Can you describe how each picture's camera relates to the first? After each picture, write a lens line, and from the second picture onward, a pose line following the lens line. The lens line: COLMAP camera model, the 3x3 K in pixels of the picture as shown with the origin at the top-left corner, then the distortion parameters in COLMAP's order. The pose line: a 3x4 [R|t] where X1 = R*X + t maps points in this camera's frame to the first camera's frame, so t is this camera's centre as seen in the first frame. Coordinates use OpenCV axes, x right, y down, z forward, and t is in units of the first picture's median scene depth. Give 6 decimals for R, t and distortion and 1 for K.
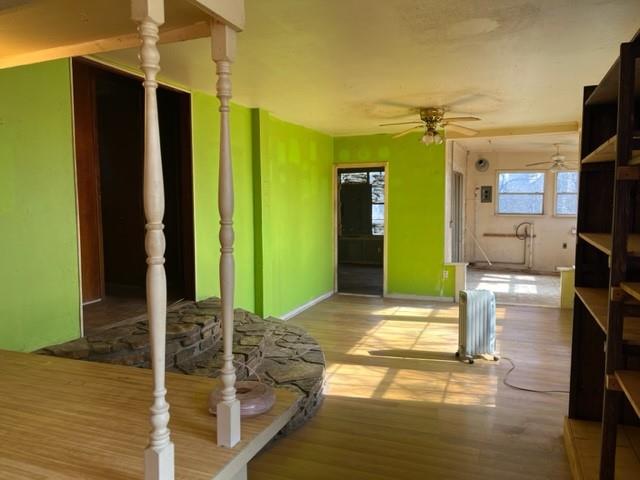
lens RADIAL K [[492.6, 0, 320.0], [0, 492.6, 240.0], [0, 0, 1]] dist [0.130348, -0.157321]
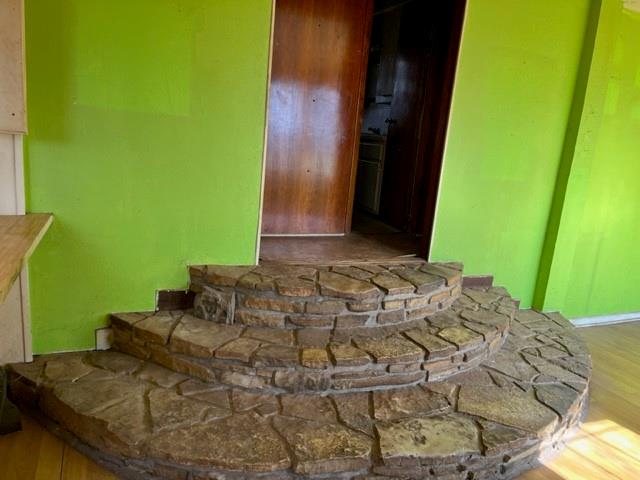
lens RADIAL K [[492.6, 0, 320.0], [0, 492.6, 240.0], [0, 0, 1]] dist [0.130348, -0.157321]
pose [[0.706302, 0.212549, -0.675248, 0.182261], [-0.148325, 0.977122, 0.152425, -0.003851], [0.692197, -0.007502, 0.721669, 0.398981]]
